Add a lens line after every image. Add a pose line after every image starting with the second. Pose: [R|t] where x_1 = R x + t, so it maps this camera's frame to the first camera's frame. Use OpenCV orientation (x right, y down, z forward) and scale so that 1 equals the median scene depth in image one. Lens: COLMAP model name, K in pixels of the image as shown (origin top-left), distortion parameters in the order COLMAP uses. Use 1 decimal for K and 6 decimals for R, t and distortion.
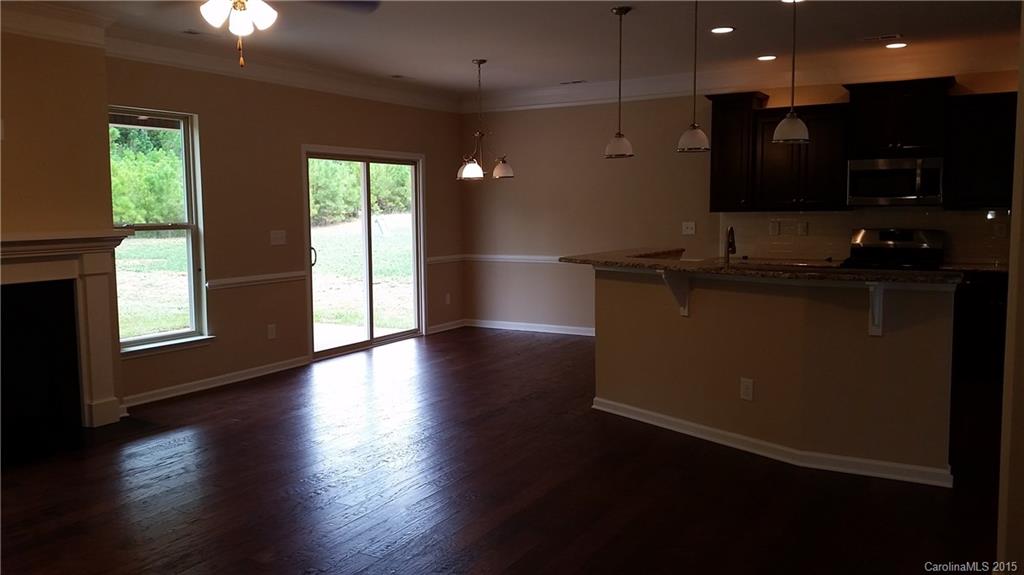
lens RADIAL K [[829.0, 0, 512.3], [0, 829.0, 287.4], [0, 0, 1]] dist [0.085323, -0.007976]
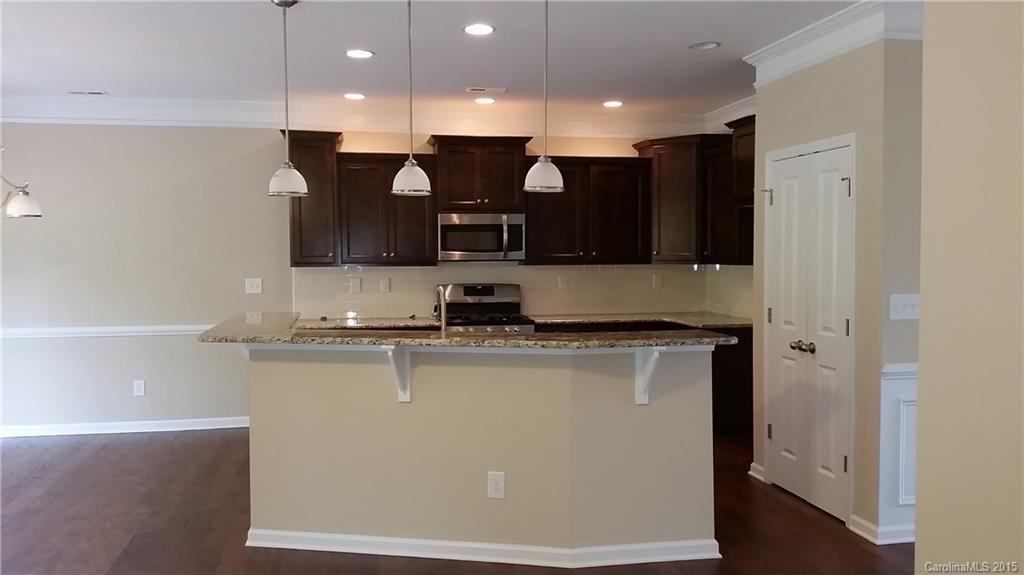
lens RADIAL K [[829.0, 0, 511.9], [0, 829.0, 283.8], [0, 0, 1]] dist [0.085323, -0.007976]
pose [[0.762806, -0.019403, 0.646336, -0.166729], [0.061948, 0.997145, -0.043177, -0.027647], [-0.643653, 0.072975, 0.761830, 0.254872]]
